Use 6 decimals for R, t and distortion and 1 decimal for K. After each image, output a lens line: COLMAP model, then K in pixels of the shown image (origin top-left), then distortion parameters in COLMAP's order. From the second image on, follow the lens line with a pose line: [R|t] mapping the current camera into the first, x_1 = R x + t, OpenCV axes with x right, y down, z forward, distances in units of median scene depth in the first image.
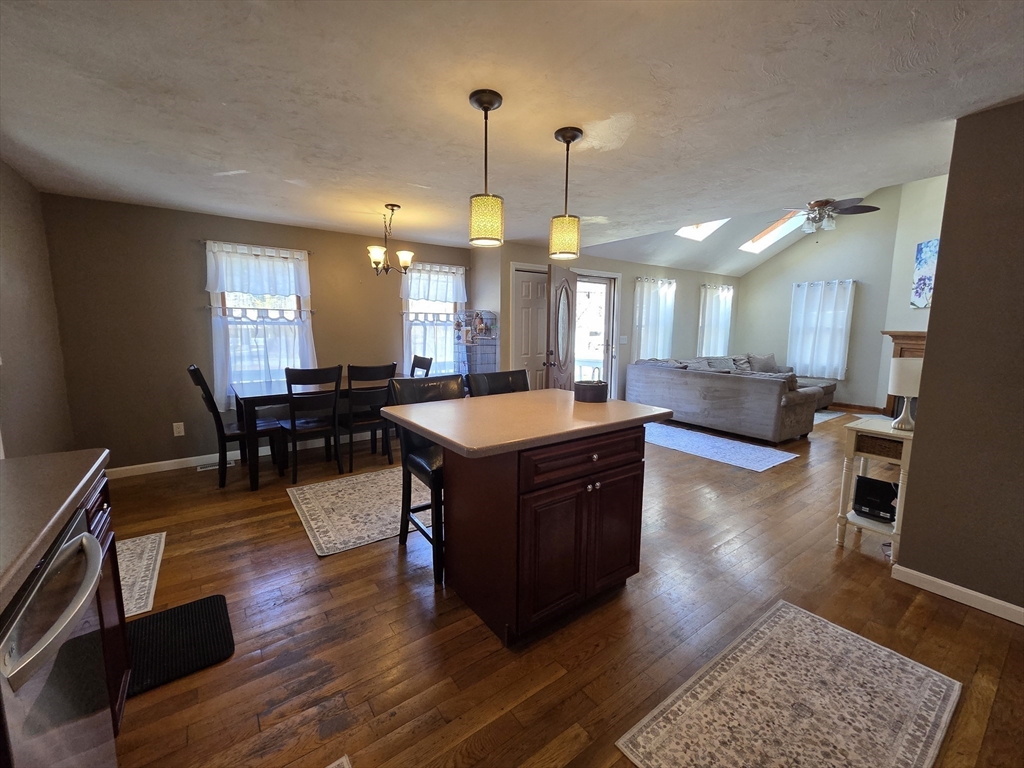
lens RADIAL K [[420.2, 0, 504.8], [0, 420.2, 380.9], [0, 0, 1]] dist [-0.000388, 0.000806]
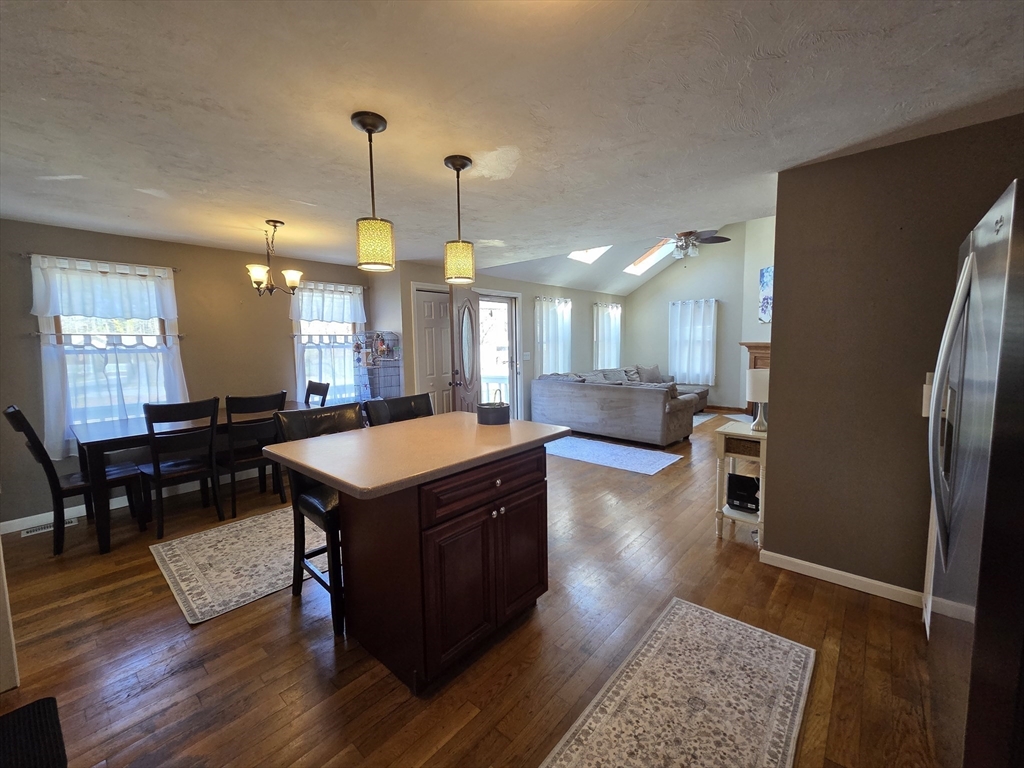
lens RADIAL K [[420.2, 0, 504.5], [0, 420.2, 380.5], [0, 0, 1]] dist [-0.000388, 0.000806]
pose [[0.976167, -0.041623, 0.212993, 0.013512], [0.049932, 0.998181, -0.033780, -0.012695], [-0.211200, 0.043611, 0.976470, 0.006880]]
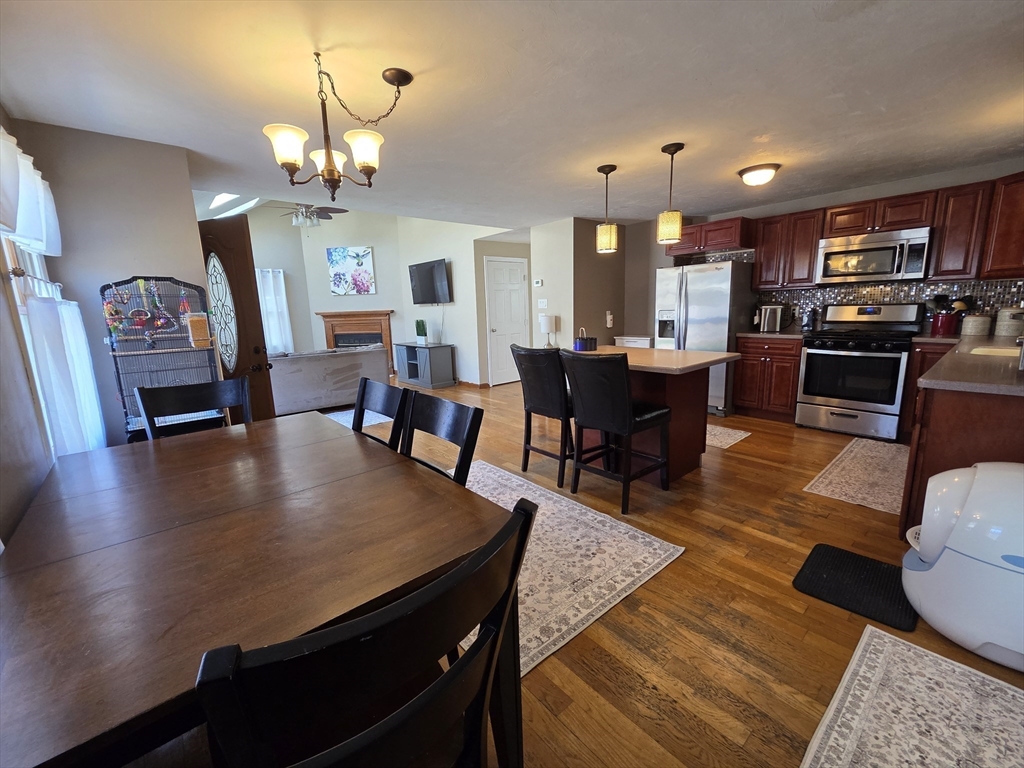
lens RADIAL K [[420.2, 0, 509.0], [0, 420.2, 383.2], [0, 0, 1]] dist [-0.000388, 0.000806]
pose [[-0.080708, -0.185726, 0.979281, -0.876369], [0.161346, 0.967094, 0.196712, -0.124467], [-0.983592, 0.173880, -0.048086, 0.959033]]
